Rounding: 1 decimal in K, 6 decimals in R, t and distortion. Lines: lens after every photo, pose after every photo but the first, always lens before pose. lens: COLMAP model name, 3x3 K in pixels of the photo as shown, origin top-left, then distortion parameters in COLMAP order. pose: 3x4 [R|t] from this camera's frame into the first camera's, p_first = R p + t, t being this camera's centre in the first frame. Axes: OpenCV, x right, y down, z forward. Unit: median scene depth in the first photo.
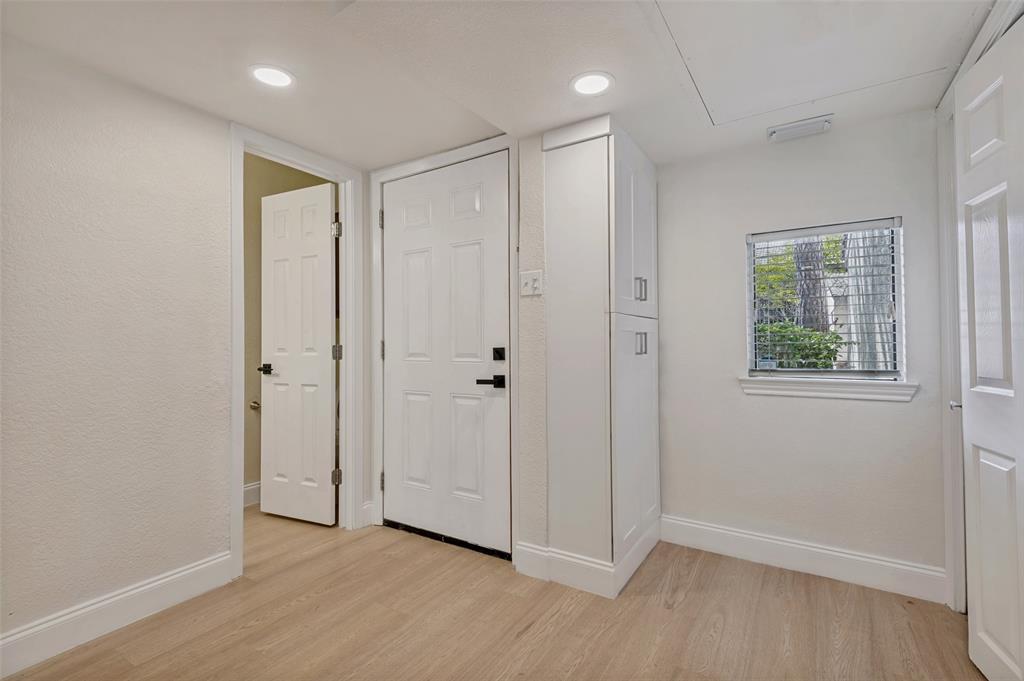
lens RADIAL K [[461.8, 0, 513.4], [0, 461.8, 337.5], [0, 0, 1]] dist [0.042077, -0.023498]
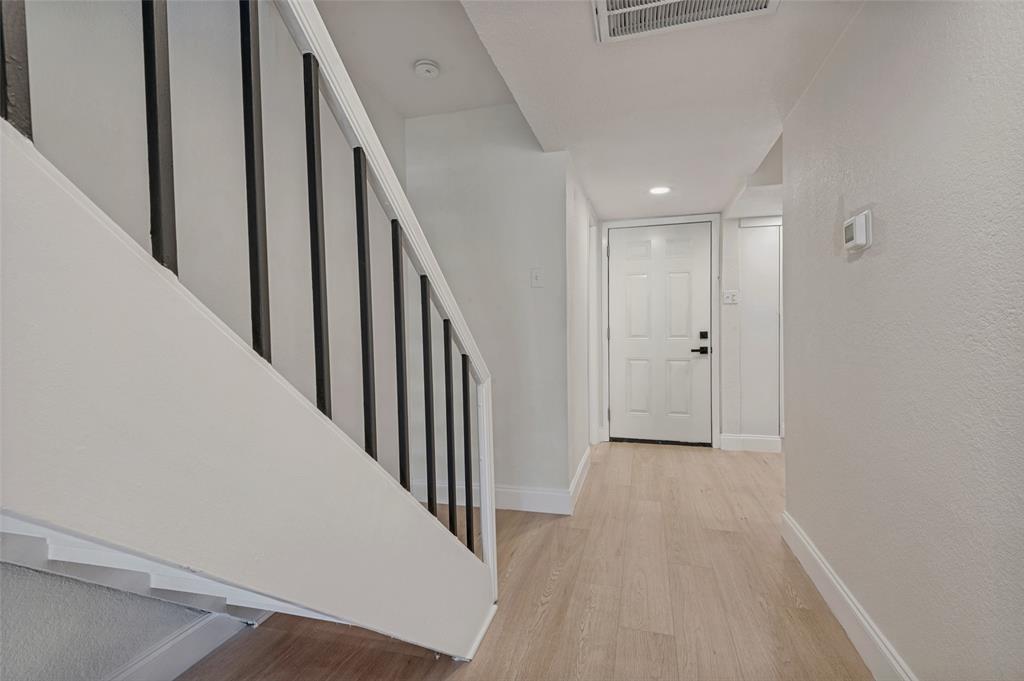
lens RADIAL K [[461.8, 0, 513.4], [0, 461.8, 337.5], [0, 0, 1]] dist [0.042077, -0.023498]
pose [[0.960796, -0.002600, 0.277246, -1.257153], [-0.005520, 0.999579, 0.028502, -0.002720], [-0.277203, -0.028915, 0.960376, -0.541482]]
